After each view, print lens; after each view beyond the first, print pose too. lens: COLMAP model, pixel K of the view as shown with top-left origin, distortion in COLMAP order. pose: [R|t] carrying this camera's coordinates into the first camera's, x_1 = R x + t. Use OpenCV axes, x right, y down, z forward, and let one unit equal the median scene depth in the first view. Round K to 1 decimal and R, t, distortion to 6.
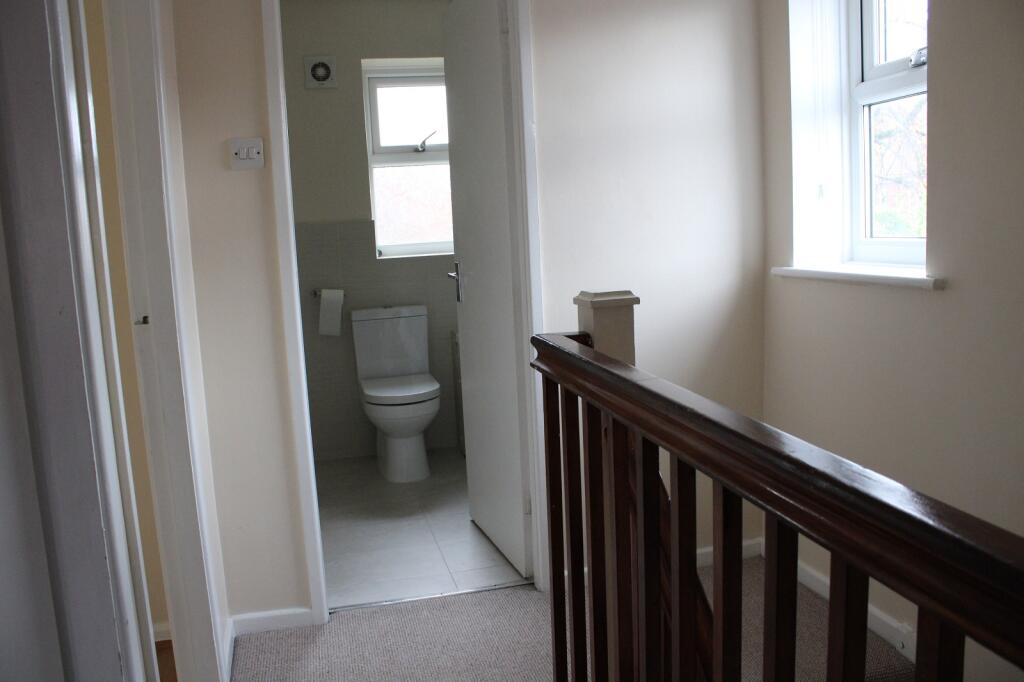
lens RADIAL K [[876.9, 0, 512.0], [0, 876.9, 341.0], [0, 0, 1]] dist [-0.000574, -0.000237]
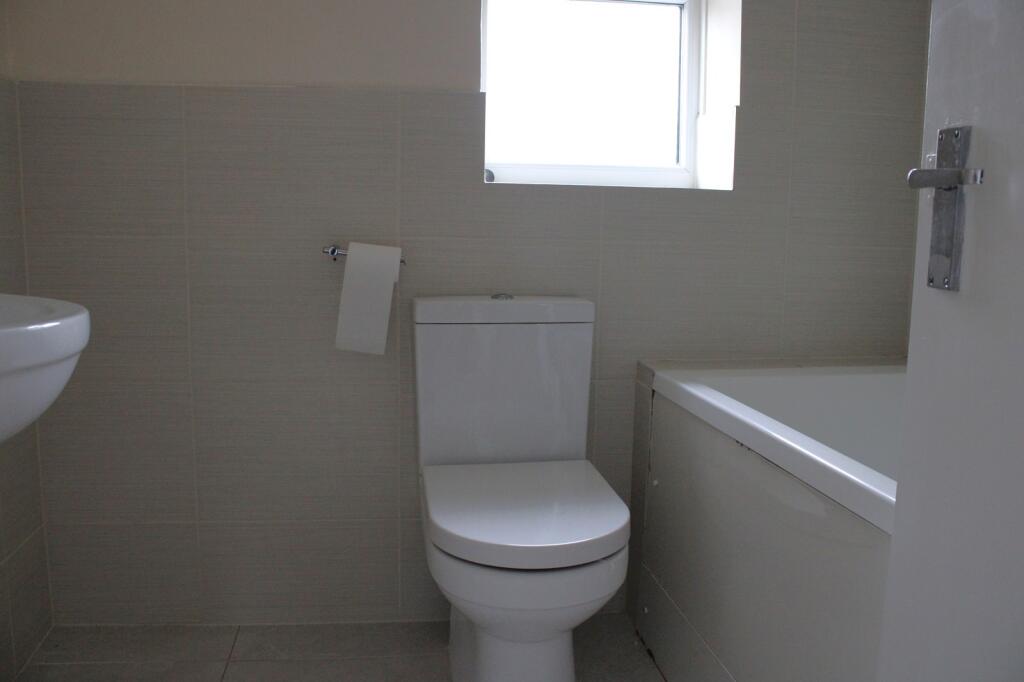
lens RADIAL K [[876.9, 0, 512.0], [0, 876.9, 341.0], [0, 0, 1]] dist [-0.000574, -0.000237]
pose [[0.992310, 0.075639, -0.097979, -0.094326], [-0.075721, 0.997125, 0.002887, -0.018989], [0.097916, 0.004554, 0.995184, 0.585944]]
